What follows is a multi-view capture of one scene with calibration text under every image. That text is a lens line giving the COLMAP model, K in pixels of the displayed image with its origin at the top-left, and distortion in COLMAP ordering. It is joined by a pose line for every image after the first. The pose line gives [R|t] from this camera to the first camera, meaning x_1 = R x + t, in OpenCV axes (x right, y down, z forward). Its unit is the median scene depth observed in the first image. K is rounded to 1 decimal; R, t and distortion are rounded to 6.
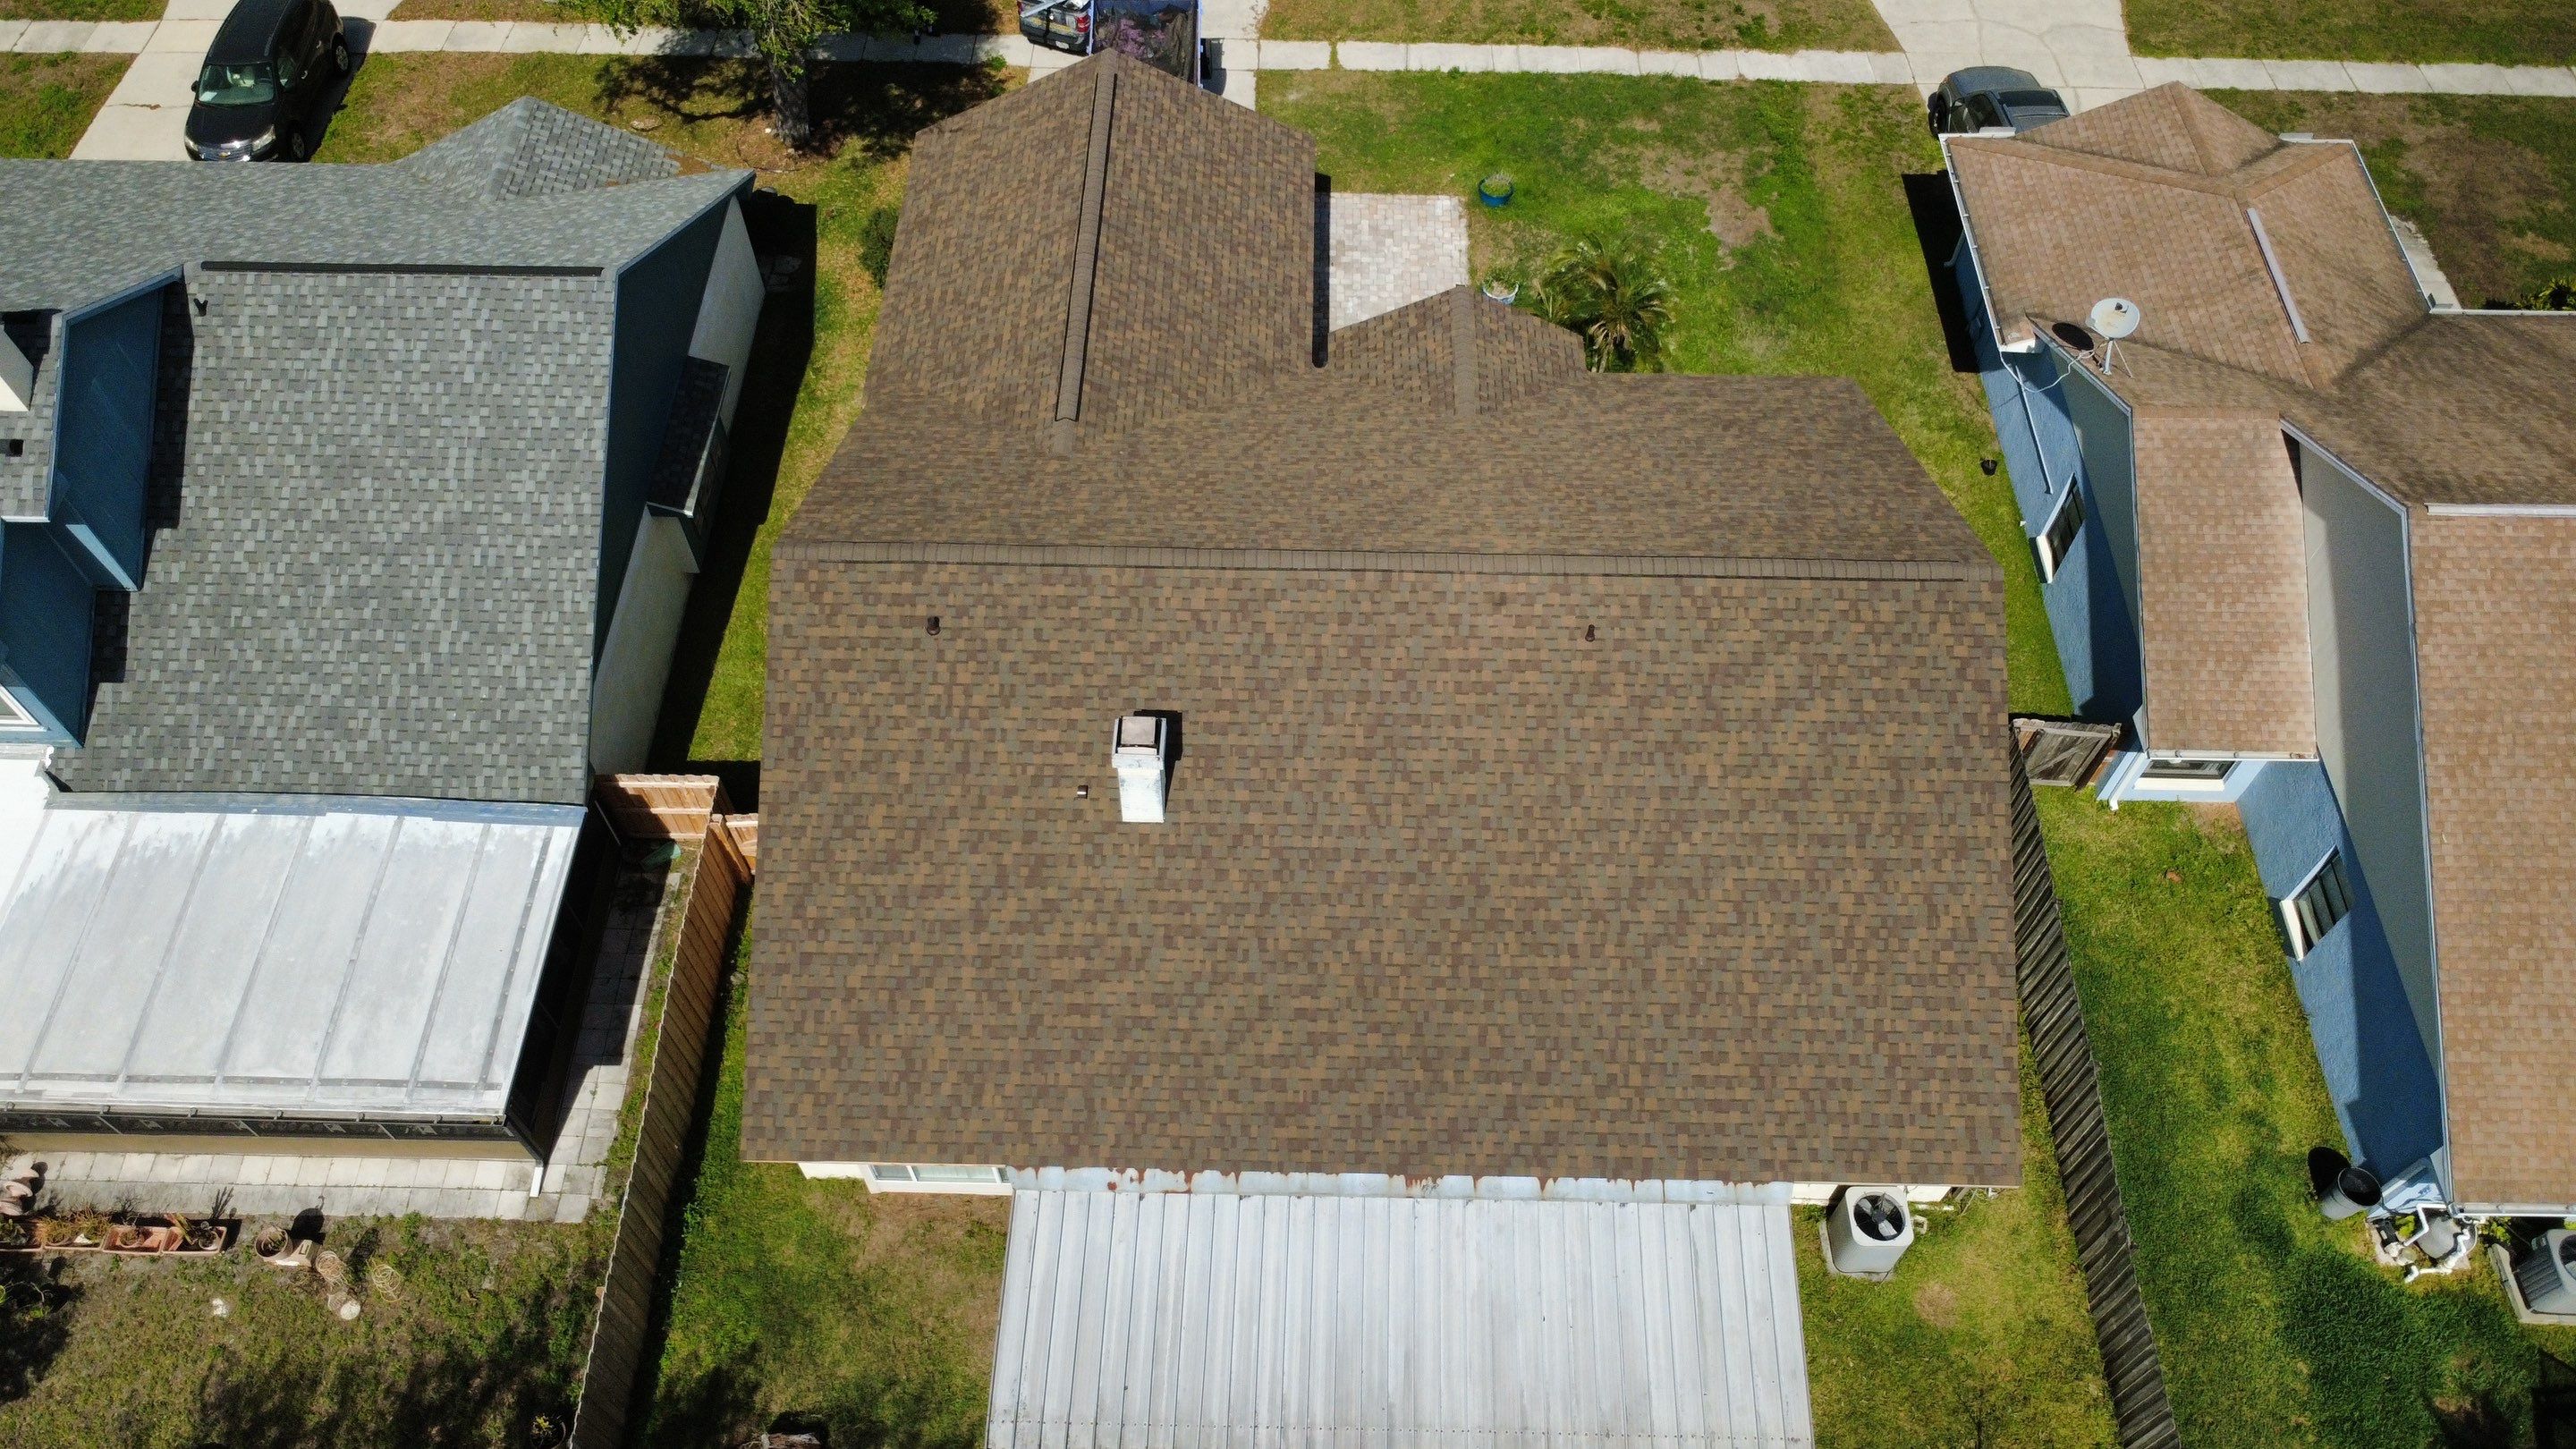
lens RADIAL K [[1883.1, 0, 1279.7], [0, 1883.1, 721.1], [0, 0, 1]] dist [-0.004435, 0.007938]
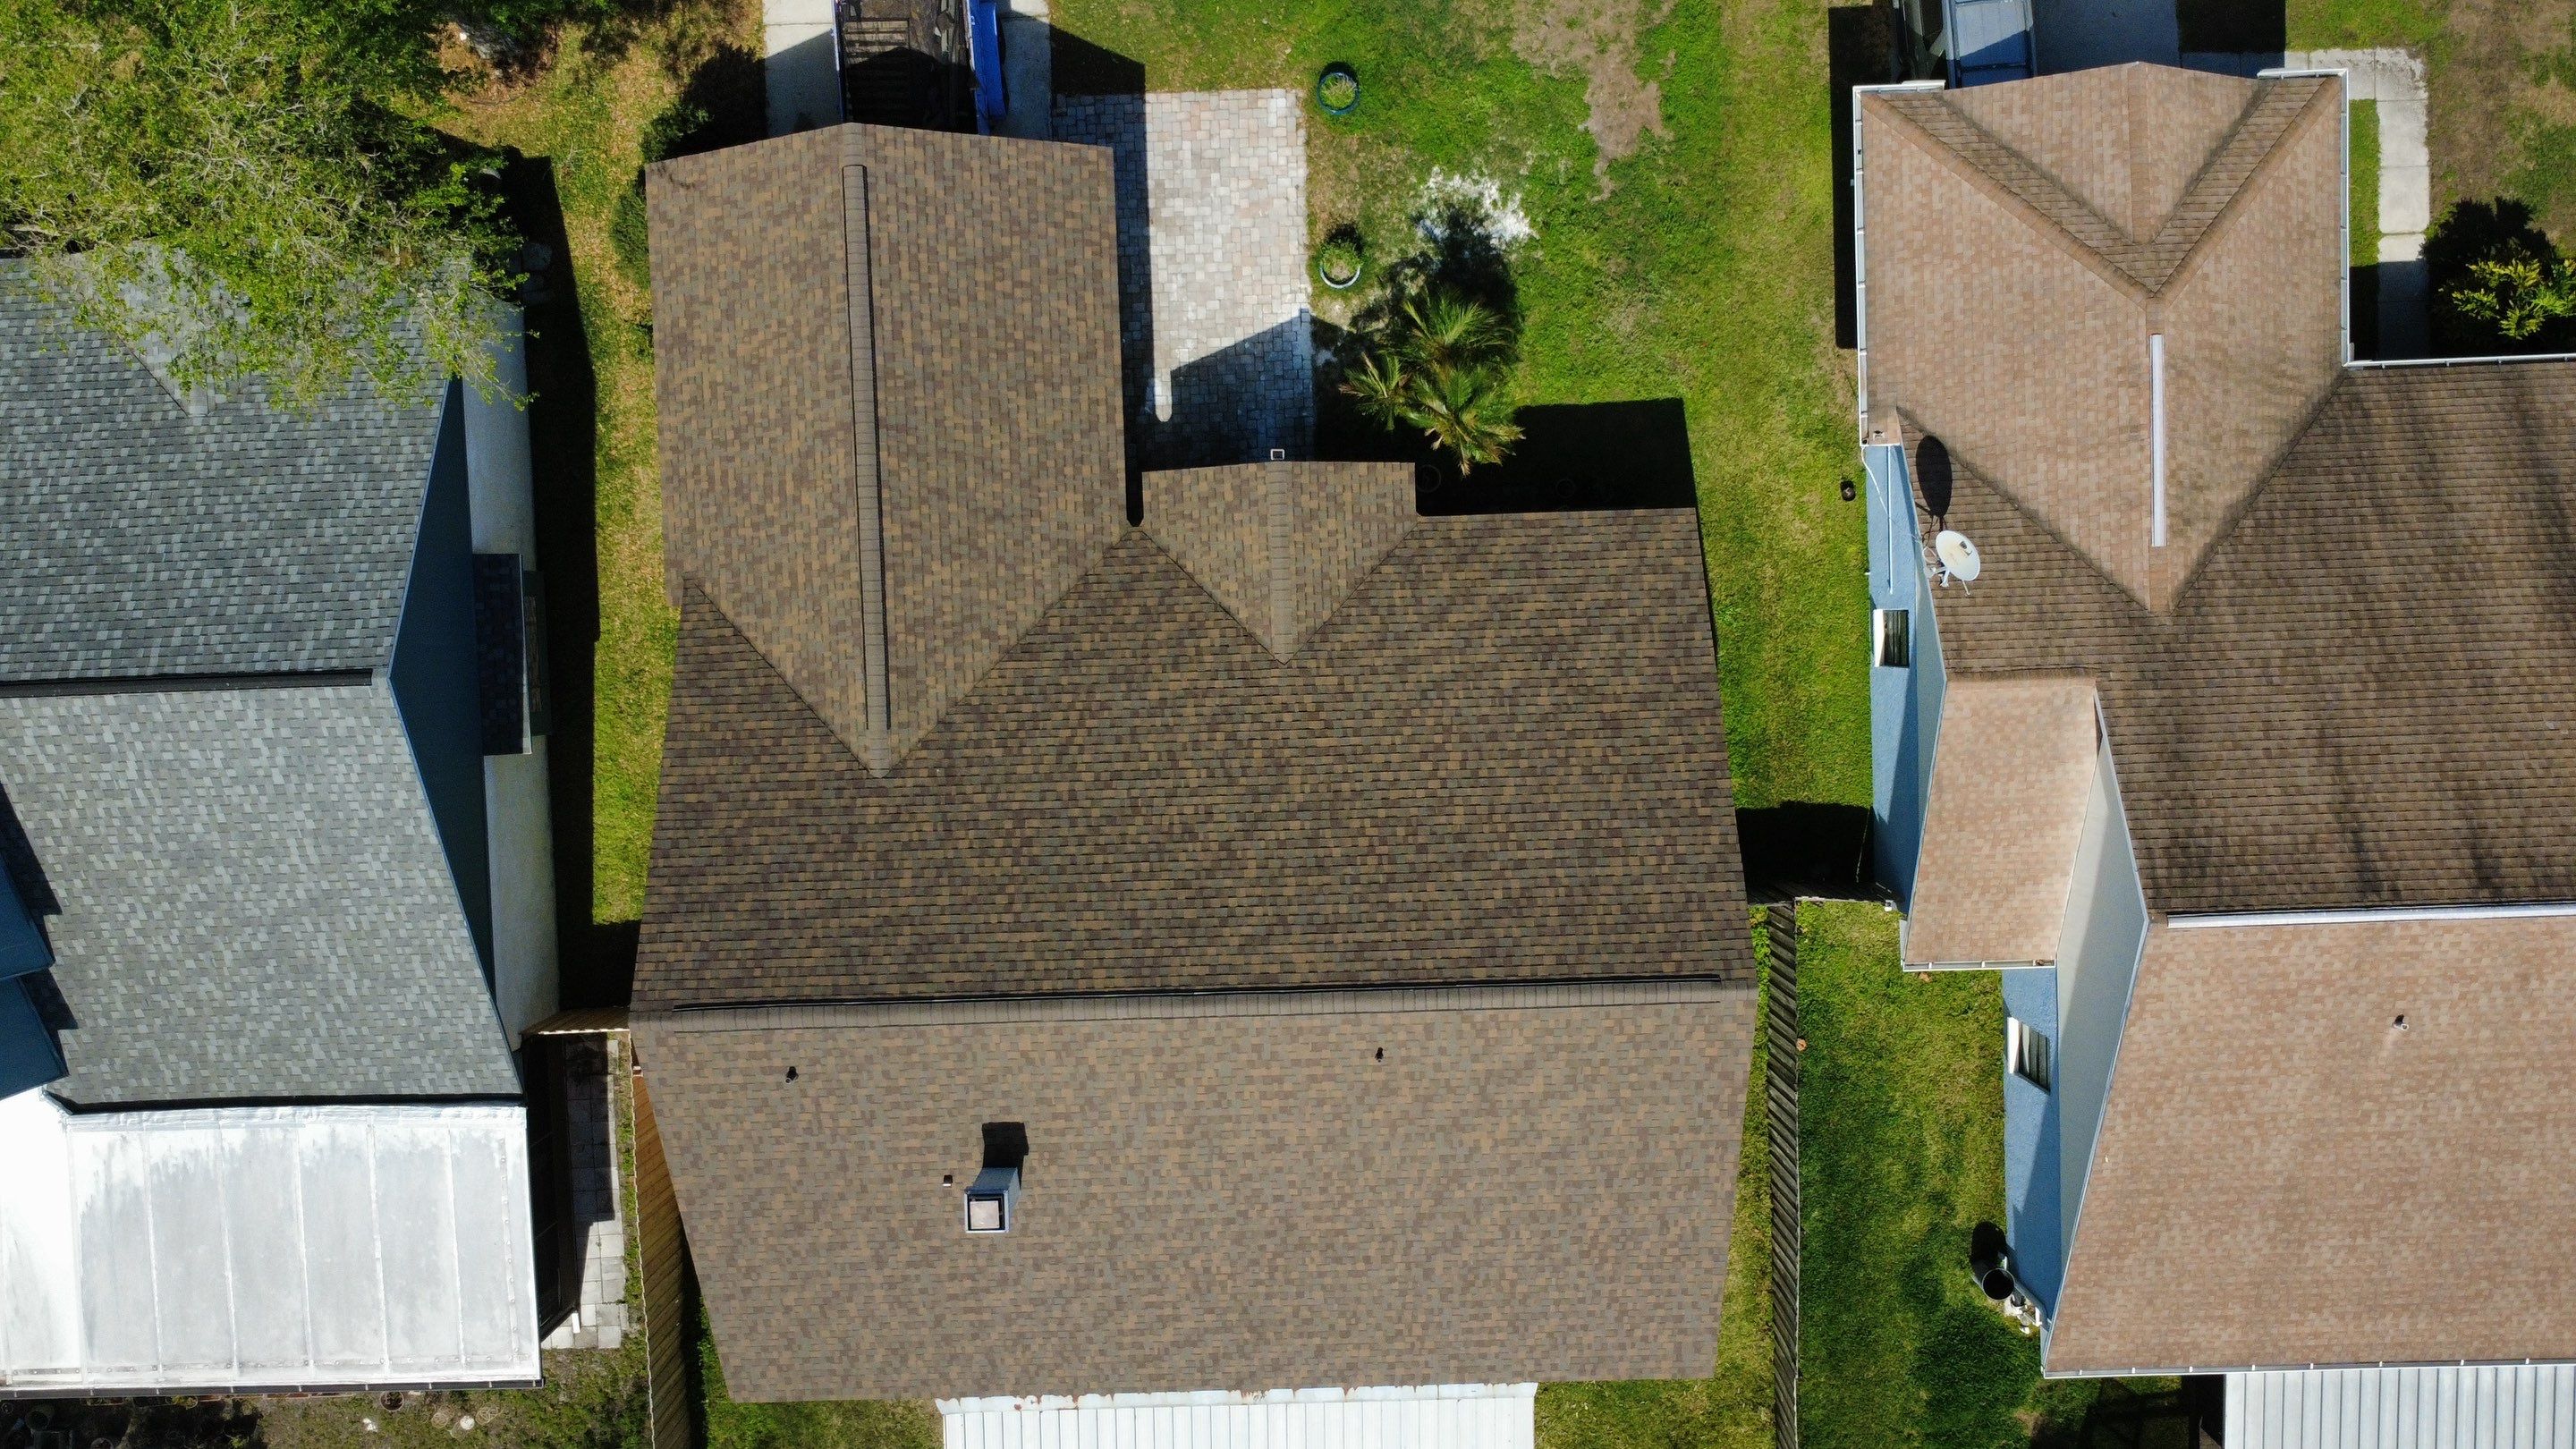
lens RADIAL K [[1883.1, 0, 1281.4], [0, 1883.1, 725.0], [0, 0, 1]] dist [-0.004435, 0.007938]
pose [[0.998401, -0.052848, -0.020039, 0.126793], [0.054082, 0.790276, 0.610359, -0.799525], [-0.016420, -0.610467, 0.791871, 0.216539]]
